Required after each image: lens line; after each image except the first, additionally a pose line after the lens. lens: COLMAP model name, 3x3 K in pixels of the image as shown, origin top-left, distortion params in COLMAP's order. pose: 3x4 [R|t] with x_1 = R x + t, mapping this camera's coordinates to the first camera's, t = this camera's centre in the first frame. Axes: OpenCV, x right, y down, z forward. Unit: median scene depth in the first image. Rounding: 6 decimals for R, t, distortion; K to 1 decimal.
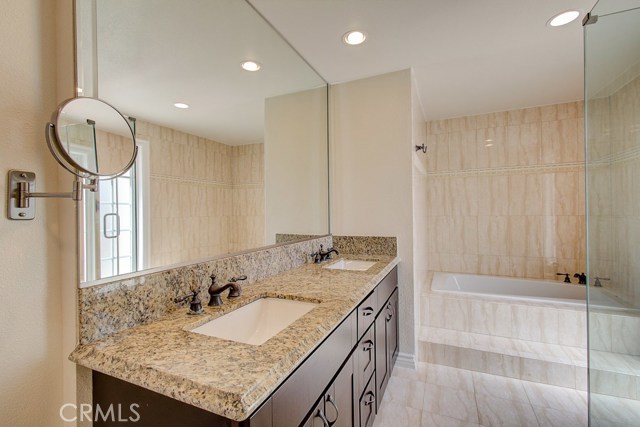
lens RADIAL K [[289.7, 0, 318.8], [0, 289.7, 212.5], [0, 0, 1]] dist [0.004699, 0.000489]
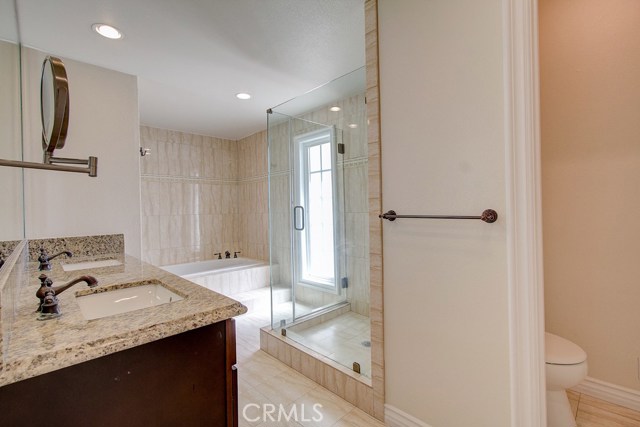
lens RADIAL K [[289.7, 0, 320.7], [0, 289.7, 213.1], [0, 0, 1]] dist [0.004699, 0.000489]
pose [[0.359862, -0.004225, 0.932996, -0.344792], [0.021097, 0.999771, -0.003609, 0.023183], [-0.932767, 0.020982, 0.359869, -0.017163]]
